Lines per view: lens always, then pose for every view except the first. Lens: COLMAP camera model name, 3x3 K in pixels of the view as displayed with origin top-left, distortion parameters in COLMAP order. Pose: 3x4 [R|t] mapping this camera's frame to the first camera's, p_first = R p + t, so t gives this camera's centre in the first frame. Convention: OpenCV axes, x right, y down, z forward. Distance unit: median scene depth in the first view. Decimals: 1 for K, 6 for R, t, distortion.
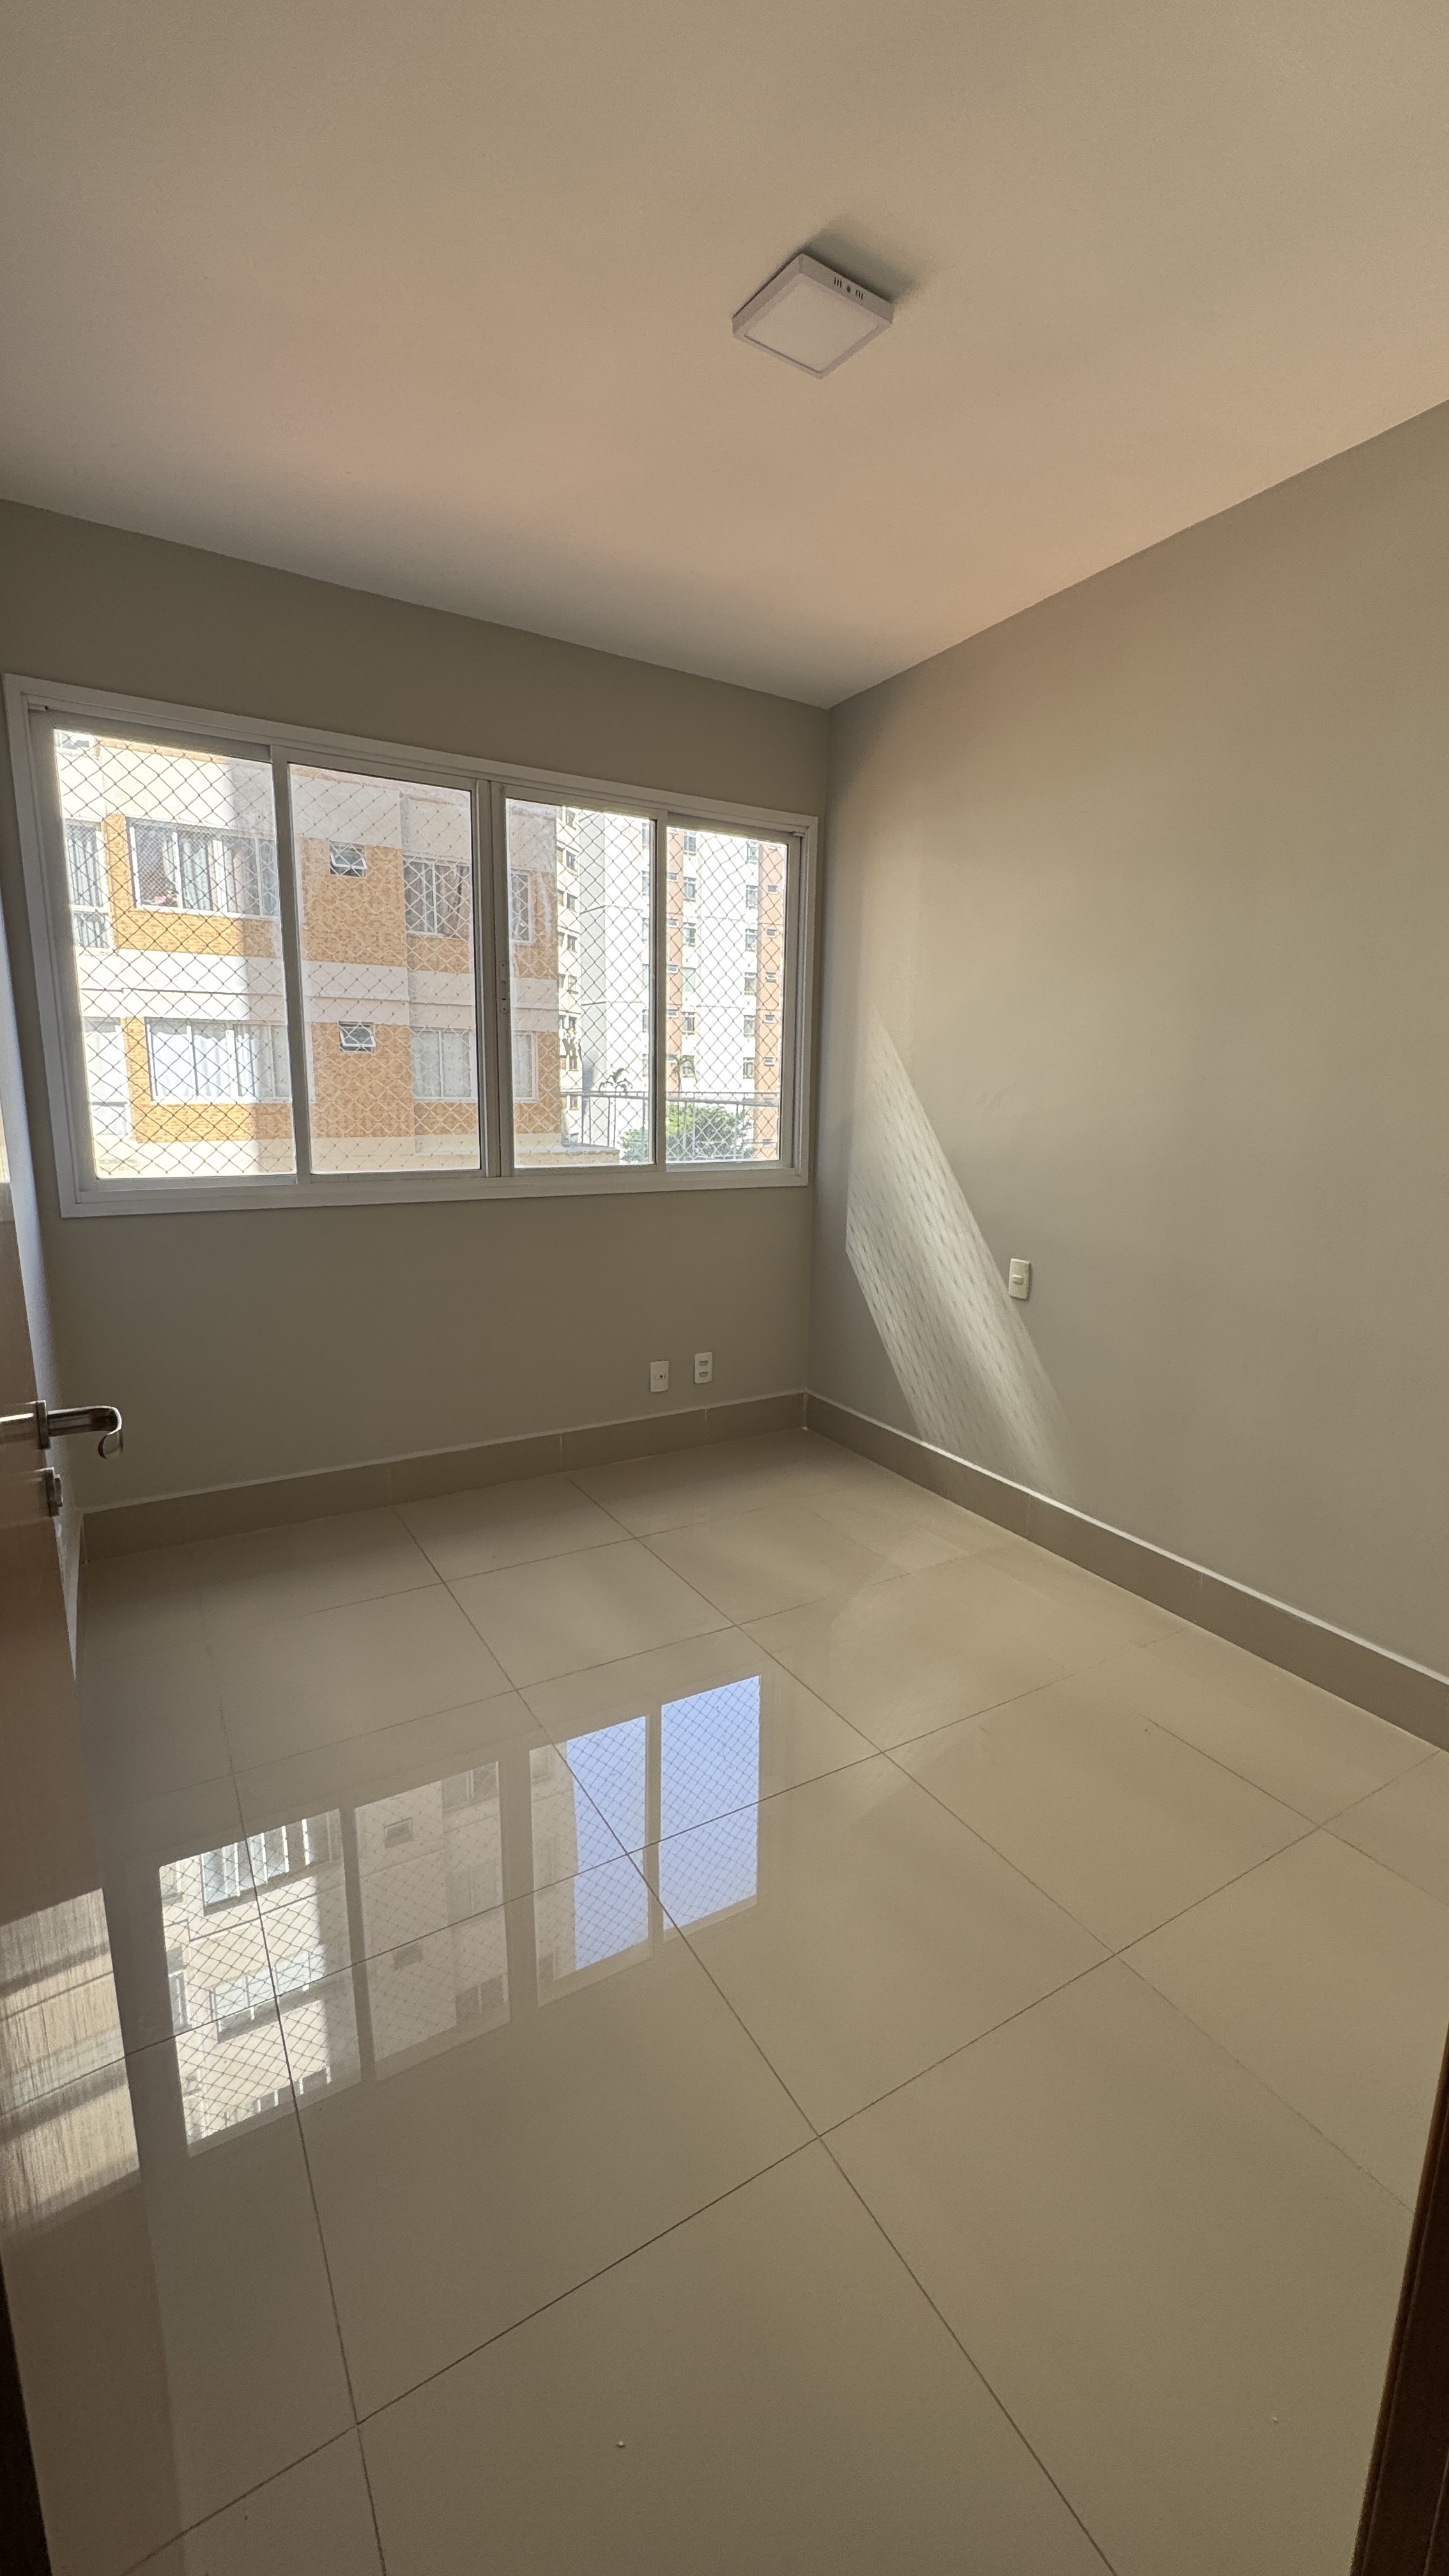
lens RADIAL K [[1025.3, 0, 720.3], [0, 1025.3, 1276.3], [0, 0, 1]] dist [-0.001244, -0.000611]
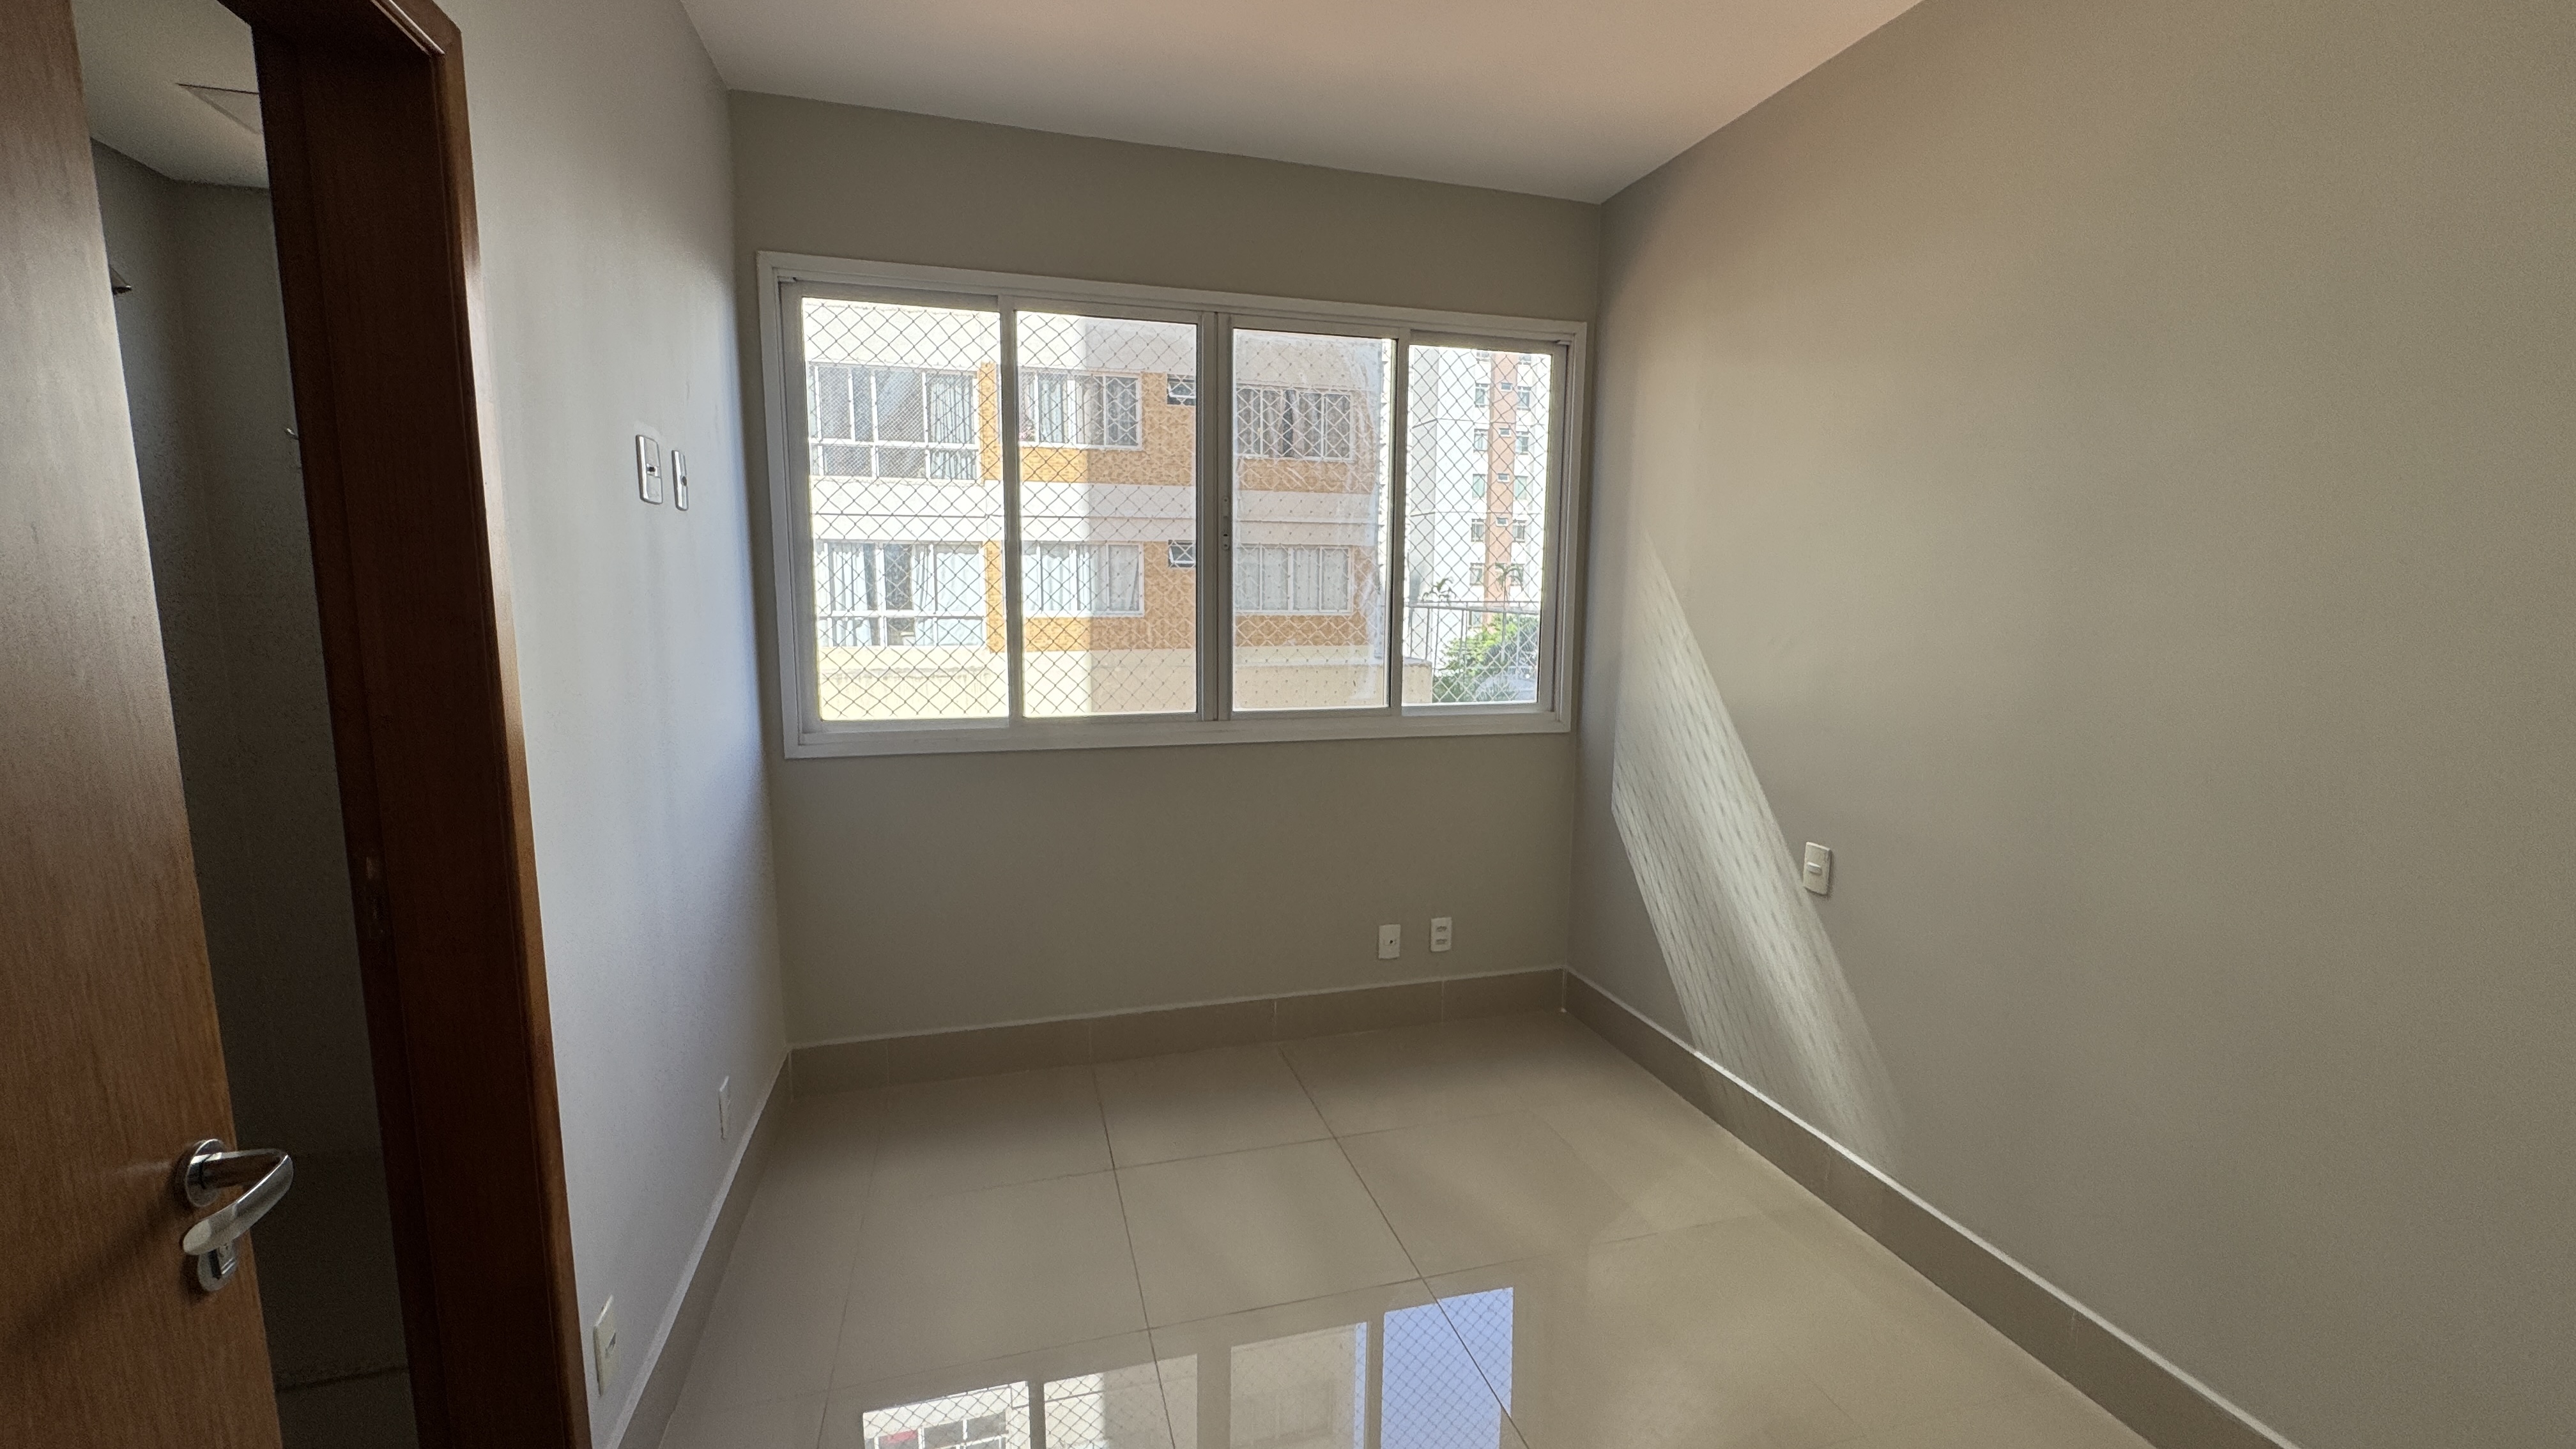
lens RADIAL K [[1025.3, 0, 1283.3], [0, 1025.3, 715.7], [0, 0, 1]] dist [-0.001244, -0.000611]
pose [[0.965961, 0.024042, -0.257566, 0.077495], [-0.040566, 0.997431, -0.059035, -0.043514], [0.255485, 0.067474, 0.964456, 0.095861]]
